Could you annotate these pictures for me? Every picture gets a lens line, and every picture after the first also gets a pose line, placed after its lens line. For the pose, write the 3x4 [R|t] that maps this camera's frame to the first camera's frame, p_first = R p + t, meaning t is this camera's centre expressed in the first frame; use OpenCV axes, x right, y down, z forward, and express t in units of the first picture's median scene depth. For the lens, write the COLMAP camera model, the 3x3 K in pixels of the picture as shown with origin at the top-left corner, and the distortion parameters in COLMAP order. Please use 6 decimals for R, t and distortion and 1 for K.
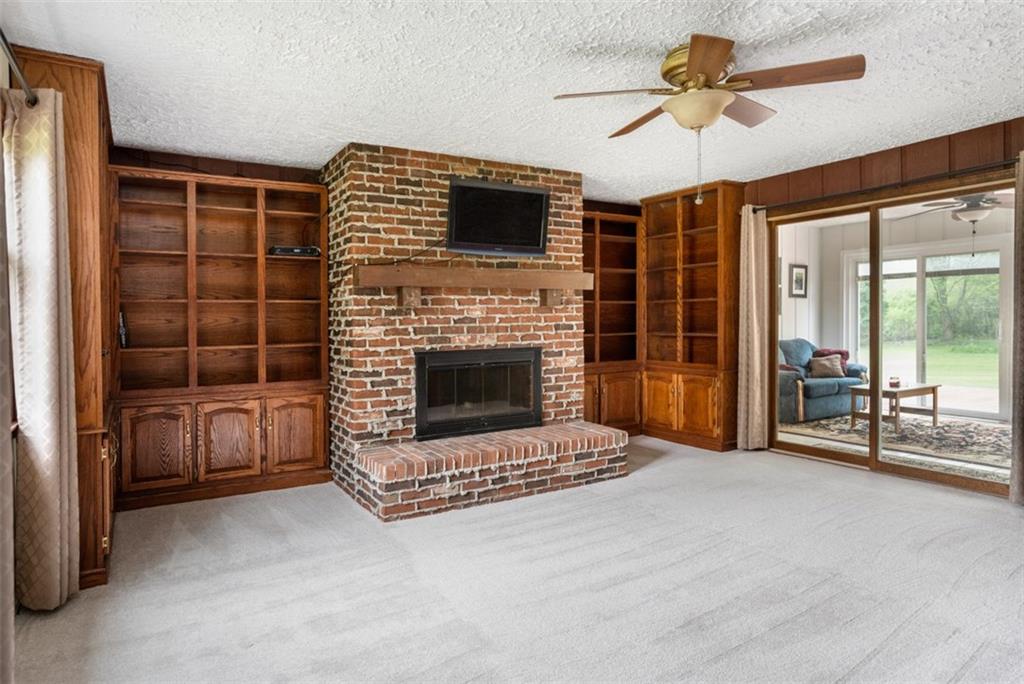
lens RADIAL K [[615.3, 0, 511.3], [0, 615.3, 329.1], [0, 0, 1]] dist [-0.018819, -0.000192]
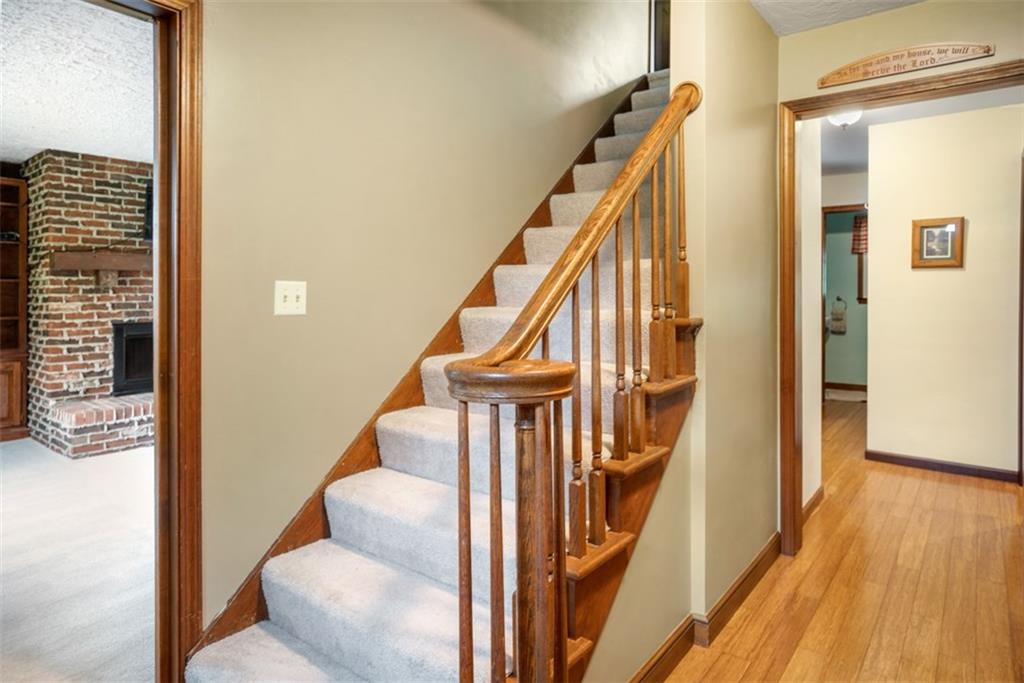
lens RADIAL K [[590.3, 0, 511.6], [0, 590.3, 297.1], [0, 0, 1]] dist [0.003210, 0.002450]
pose [[0.938822, 0.006499, 0.344341, 0.181849], [-0.001738, 0.999899, -0.014133, 0.000239], [-0.344398, 0.012669, 0.938738, -0.373876]]
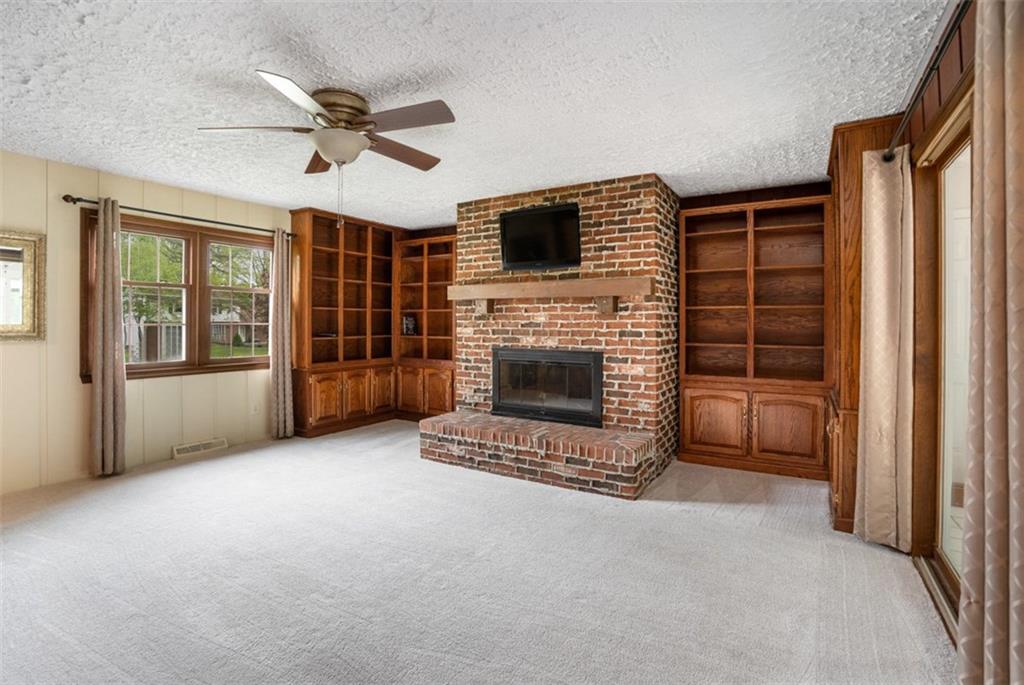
lens RADIAL K [[487.2, 0, 503.7], [0, 487.2, 318.0], [0, 0, 1]] dist [-0.019867, 0.000615]
pose [[0.452715, 0.010954, -0.891588, 0.802980], [-0.024939, 0.999689, -0.000381, -0.027542], [0.891306, 0.022408, 0.452848, 0.542825]]
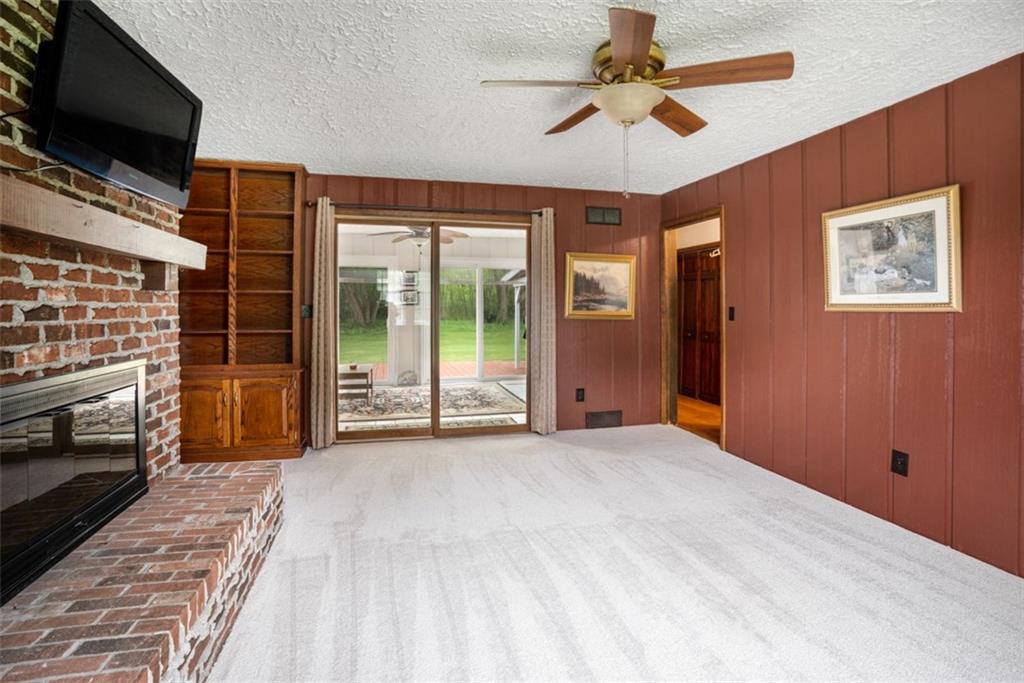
lens RADIAL K [[487.2, 0, 503.7], [0, 487.2, 317.0], [0, 0, 1]] dist [-0.019867, 0.000615]
pose [[0.310661, 0.000760, 0.950520, -0.320716], [0.008867, 0.999954, -0.003698, -0.007330], [-0.950479, 0.009577, 0.310640, 0.599468]]
